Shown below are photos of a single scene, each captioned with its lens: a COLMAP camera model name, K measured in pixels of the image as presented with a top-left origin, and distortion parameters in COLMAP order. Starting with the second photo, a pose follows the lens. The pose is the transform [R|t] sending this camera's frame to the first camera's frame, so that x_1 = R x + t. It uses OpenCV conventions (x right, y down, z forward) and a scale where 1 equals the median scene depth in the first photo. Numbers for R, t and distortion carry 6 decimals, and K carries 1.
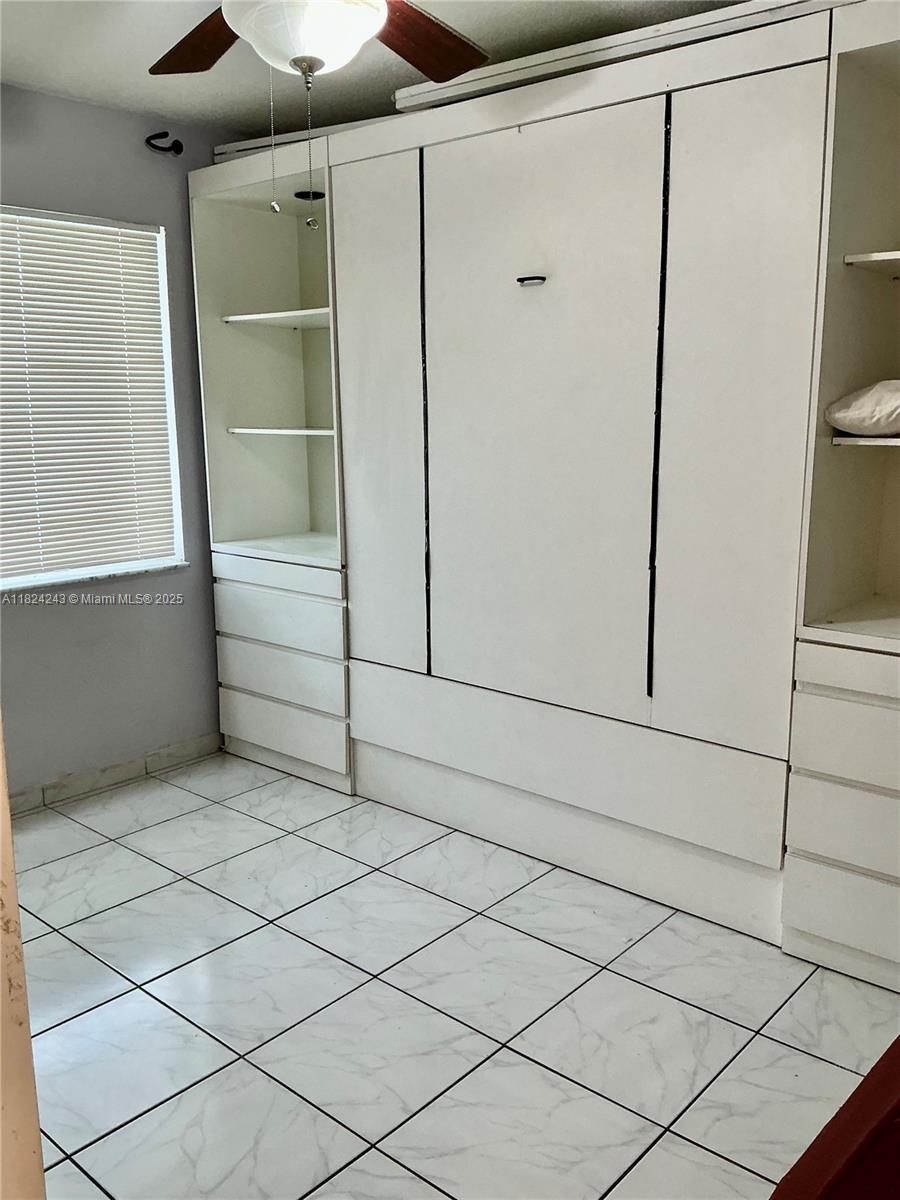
lens RADIAL K [[1002.0, 0, 452.6], [0, 1002.0, 598.8], [0, 0, 1]] dist [0.133540, -0.256786]
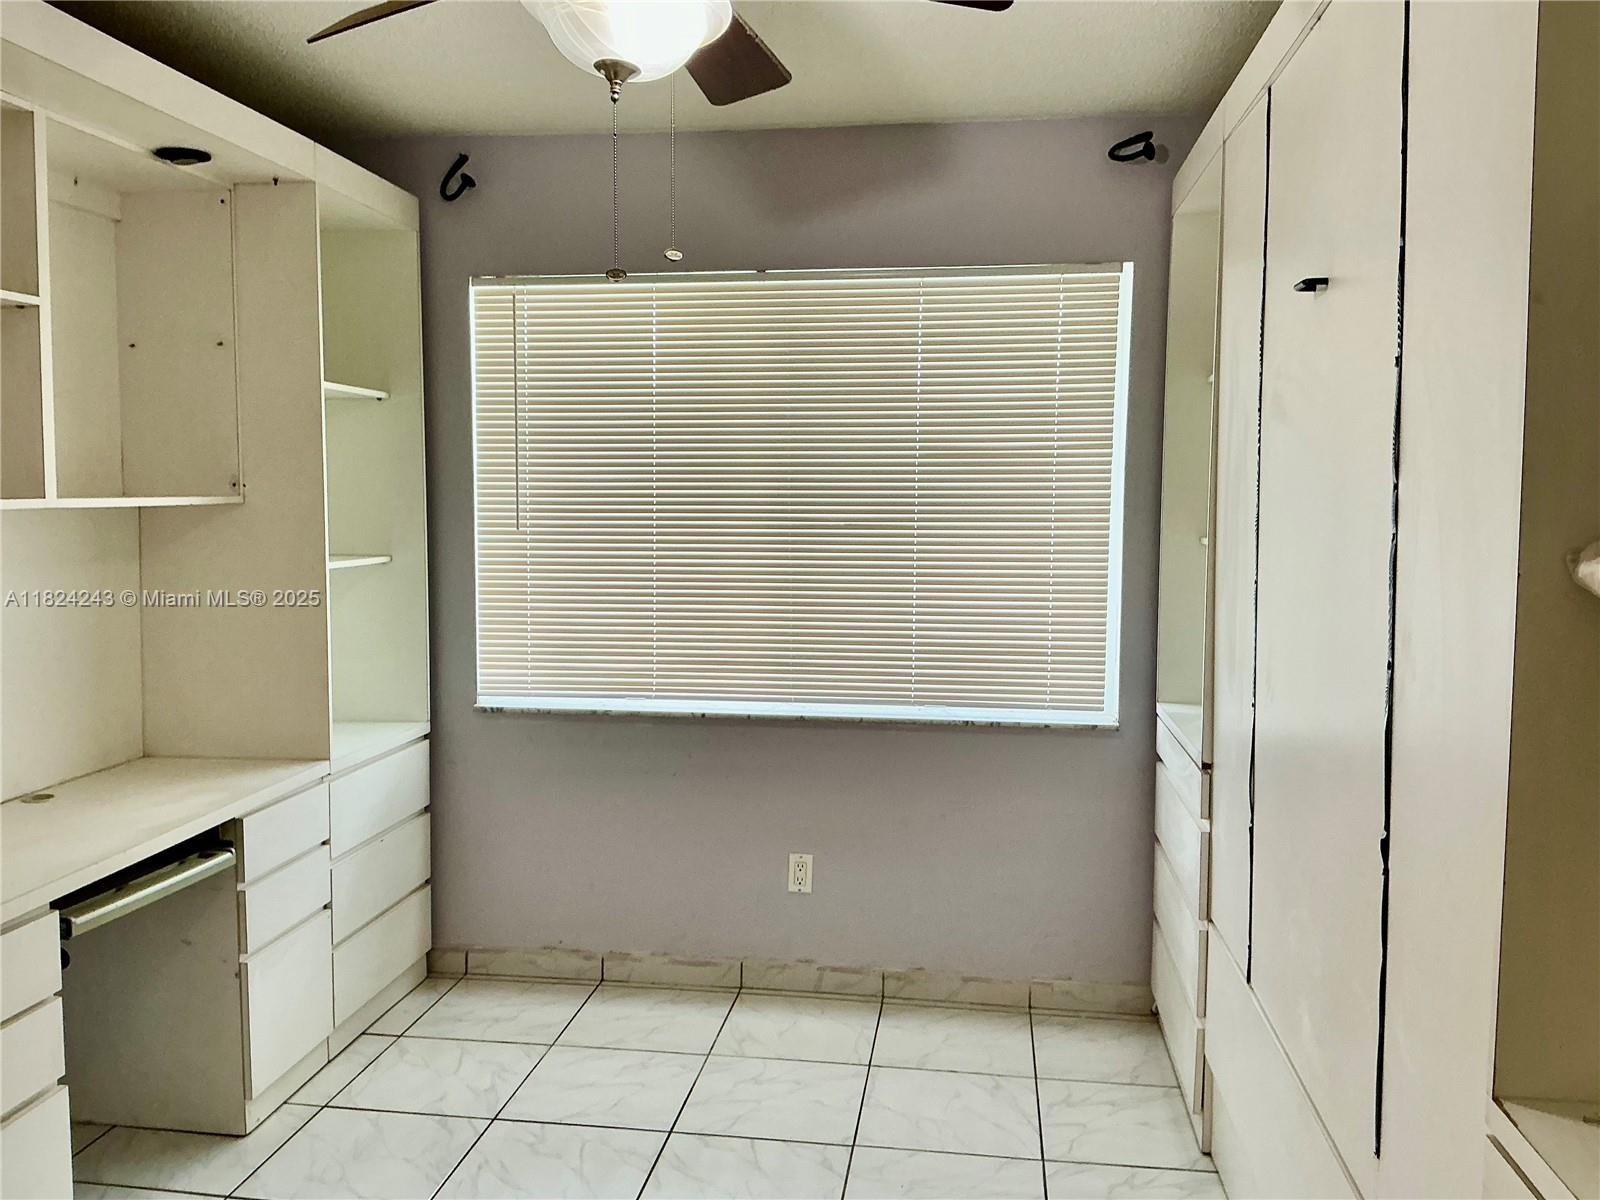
lens RADIAL K [[1336.0, 0, 802.9], [0, 1336.0, 595.6], [0, 0, 1]] dist [0.133540, -0.256786]
pose [[0.551453, 0.076461, -0.830695, 0.401809], [-0.169913, 0.985211, -0.022112, -0.069350], [0.816719, 0.153340, 0.556289, 0.305536]]
